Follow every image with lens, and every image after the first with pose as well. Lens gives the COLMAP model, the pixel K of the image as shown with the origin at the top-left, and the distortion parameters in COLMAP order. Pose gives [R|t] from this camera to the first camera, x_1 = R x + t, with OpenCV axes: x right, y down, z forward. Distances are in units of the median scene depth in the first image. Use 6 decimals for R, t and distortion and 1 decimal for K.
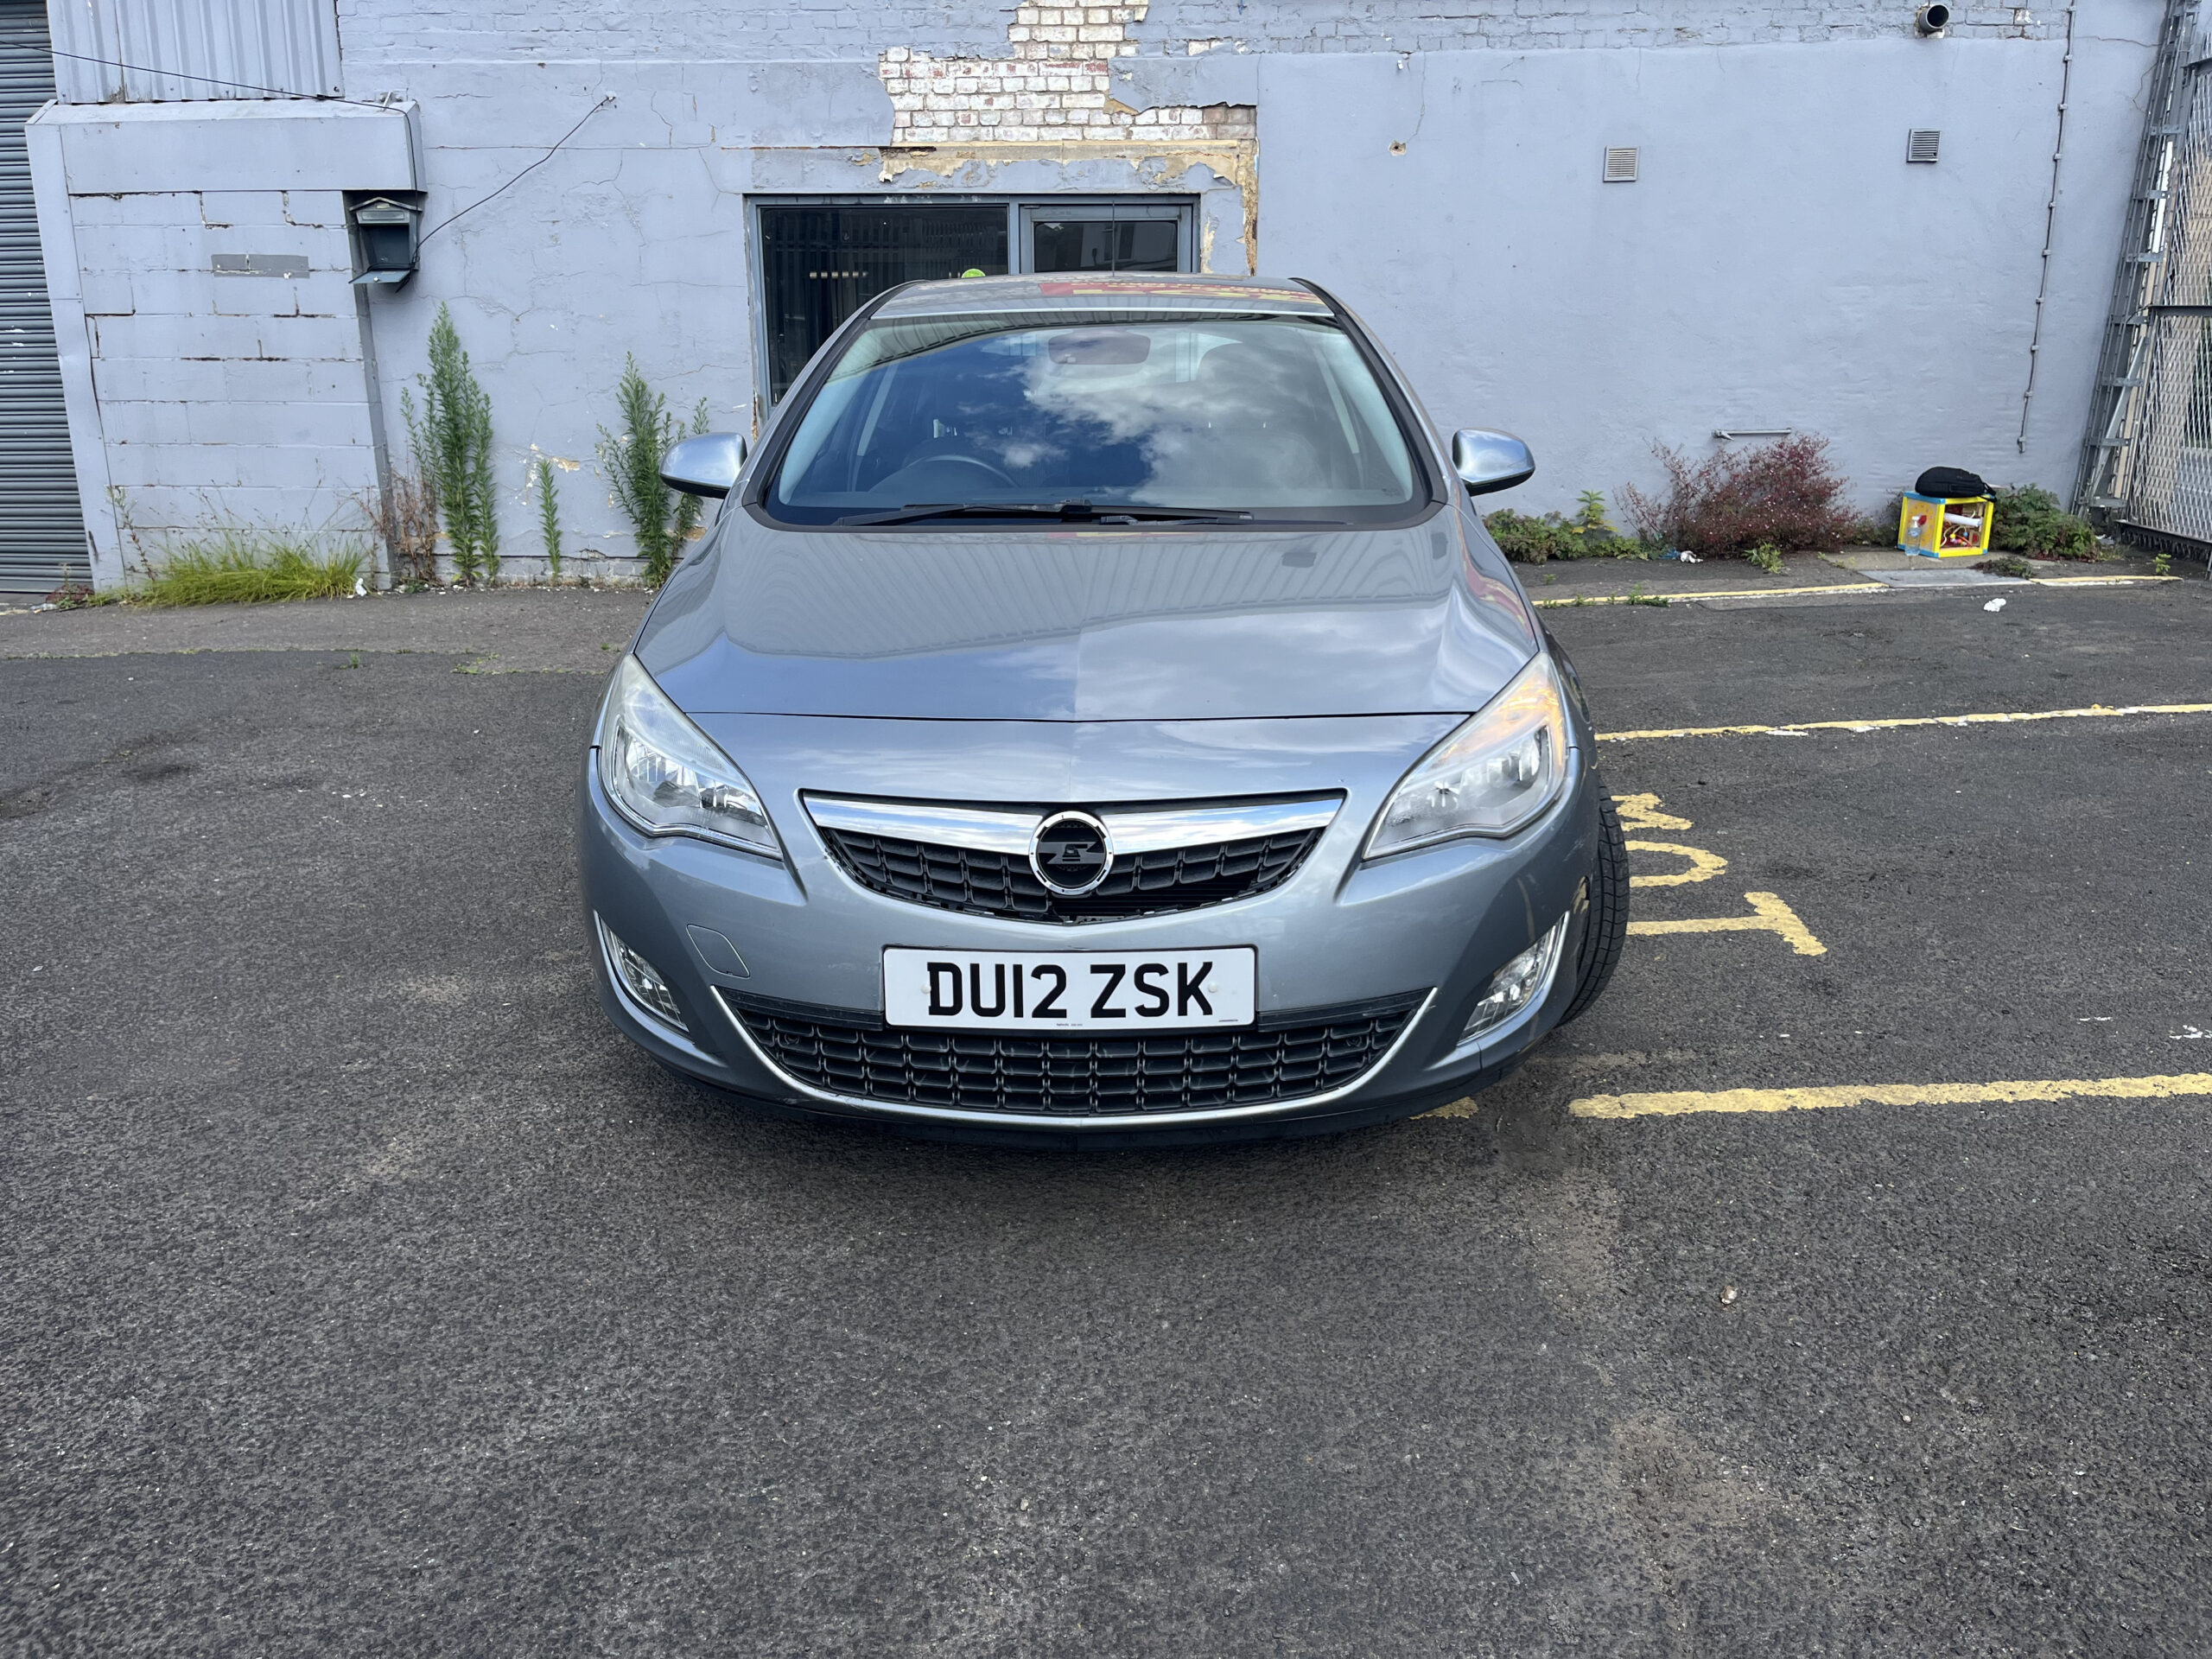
lens RADIAL K [[1675.2, 0, 1110.2], [0, 1675.2, 775.6], [0, 0, 1]] dist [0.086881, -0.109087]
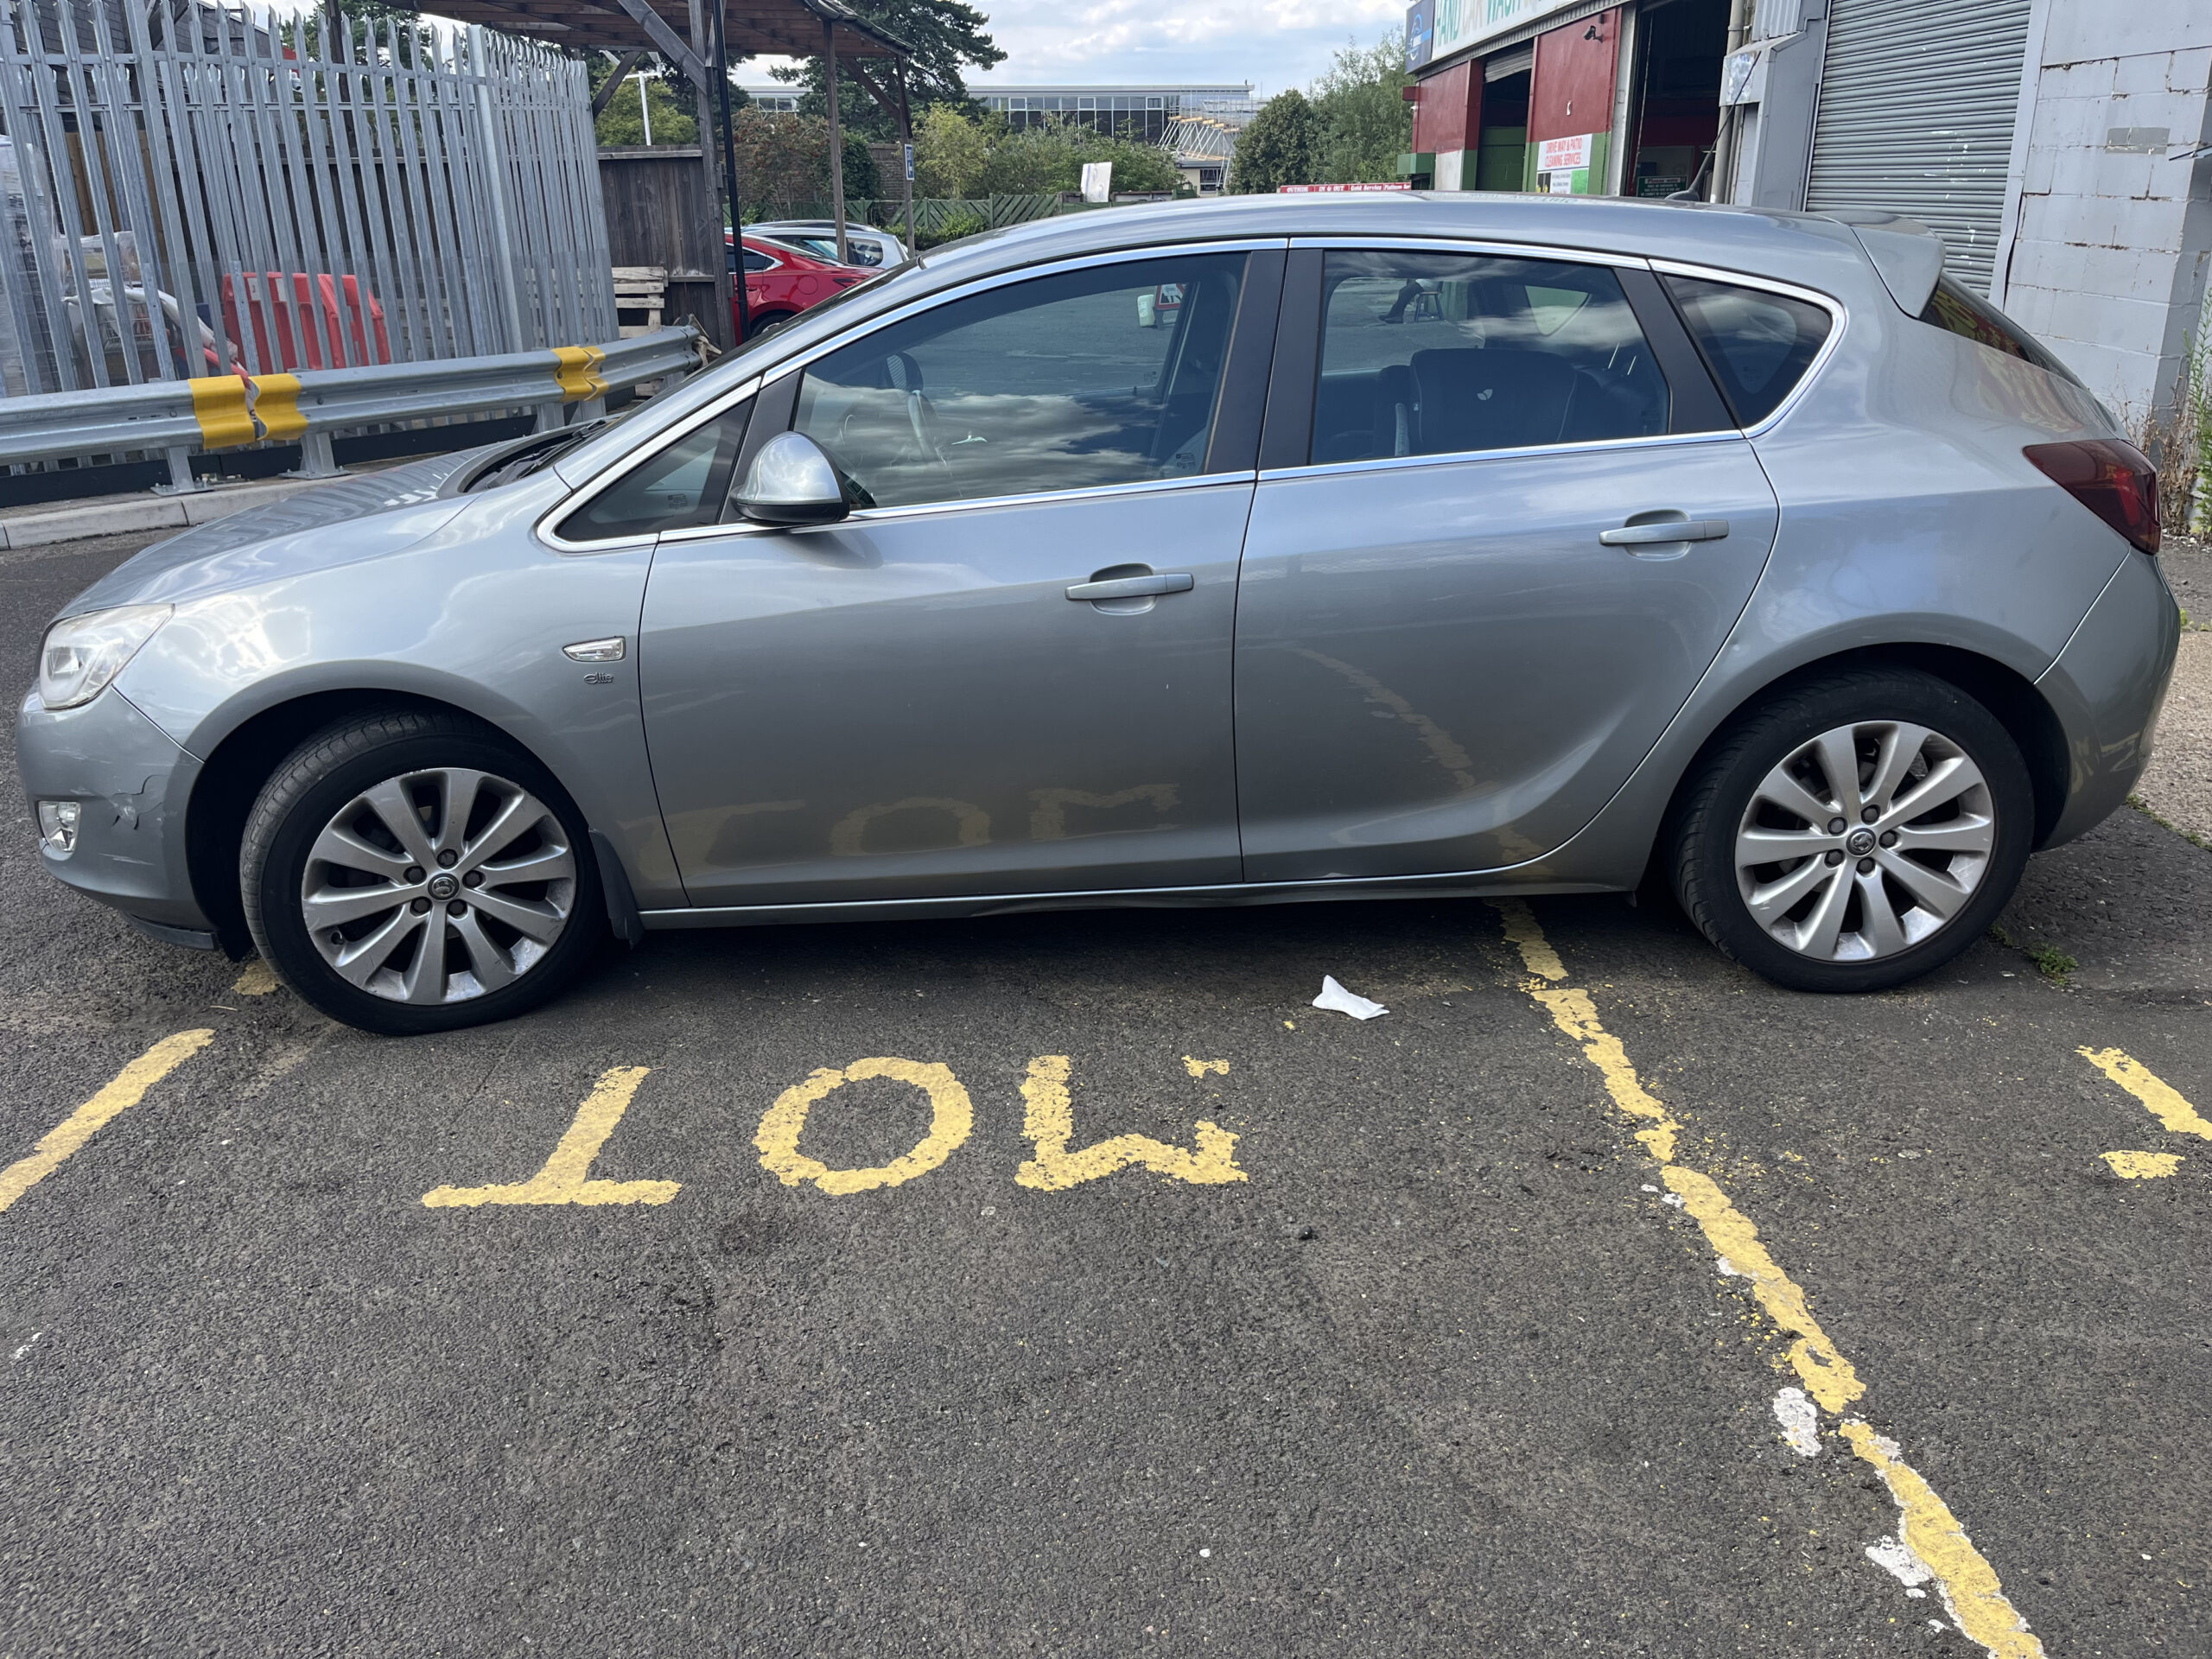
lens RADIAL K [[1663.6, 0, 1105.5], [0, 1663.6, 804.0], [0, 0, 1]] dist [0.087839, -0.119969]
pose [[0.047187, 0.344516, -0.937594, 0.418774], [-0.244199, 0.914136, 0.323607, -0.141621], [0.968576, 0.213689, 0.127266, 0.460147]]
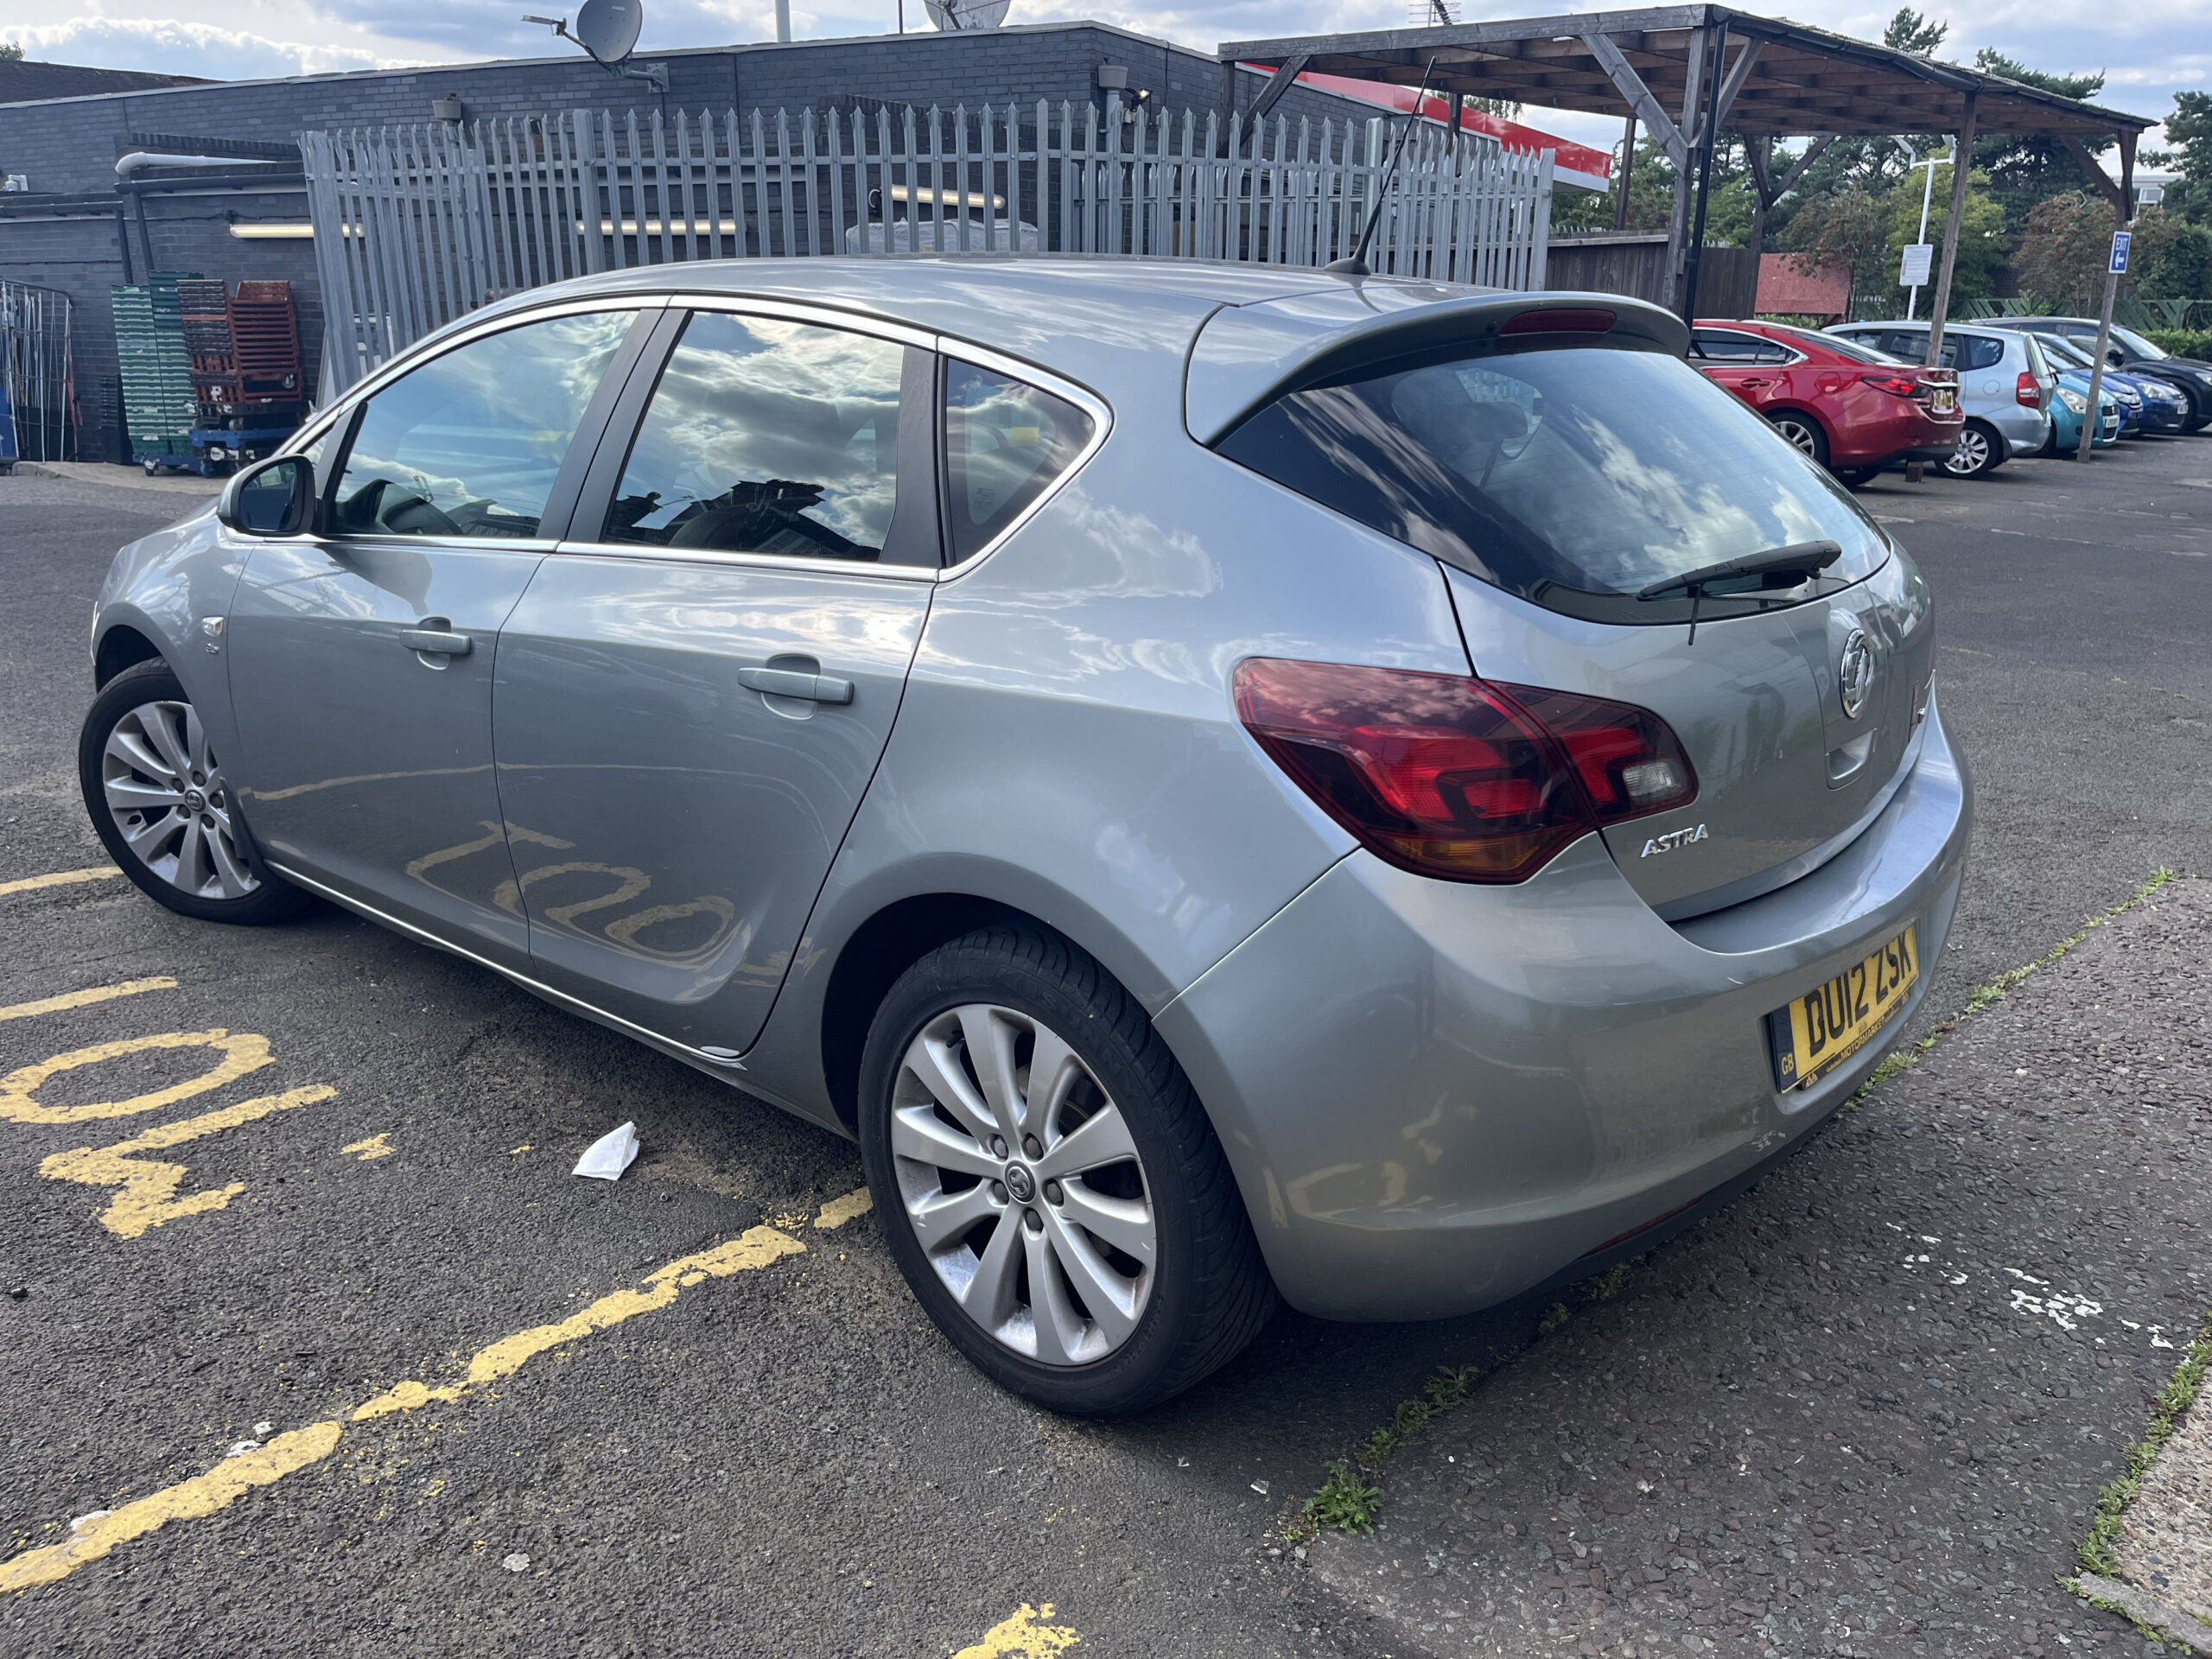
lens RADIAL K [[1660.6, 0, 1106.0], [0, 1660.6, 829.5], [0, 0, 1]] dist [0.062987, -0.081213]
pose [[-0.644014, 0.233507, -0.728506, 0.254171], [-0.202419, 0.866326, 0.456625, -0.215210], [0.737748, 0.441536, -0.510660, 0.768620]]
